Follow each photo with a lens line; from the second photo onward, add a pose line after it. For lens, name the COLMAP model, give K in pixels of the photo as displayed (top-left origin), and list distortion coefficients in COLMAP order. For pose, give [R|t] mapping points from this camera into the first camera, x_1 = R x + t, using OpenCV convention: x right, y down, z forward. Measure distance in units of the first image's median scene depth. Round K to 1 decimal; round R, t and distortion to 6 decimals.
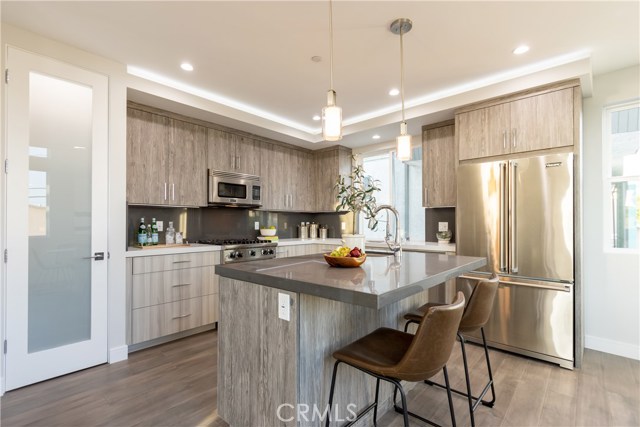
lens RADIAL K [[302.3, 0, 322.0], [0, 302.3, 219.2], [0, 0, 1]] dist [-0.001168, -0.000176]
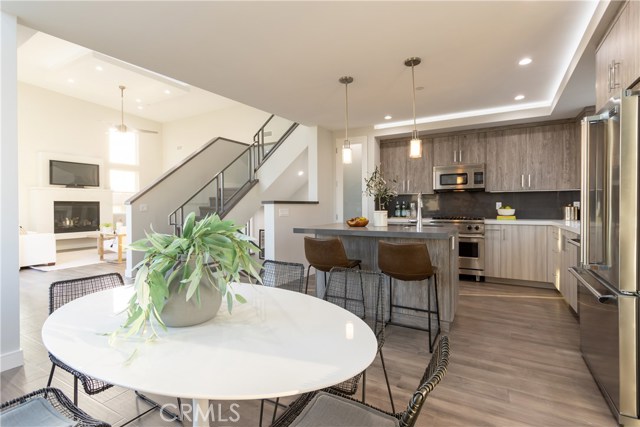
lens RADIAL K [[302.1, 0, 323.3], [0, 302.1, 206.4], [0, 0, 1]] dist [-0.000693, -0.000141]
pose [[0.204545, 0.001336, -0.978856, 0.821342], [0.019161, 0.999802, 0.005369, 0.005883], [0.978670, -0.019854, 0.204479, 0.159987]]
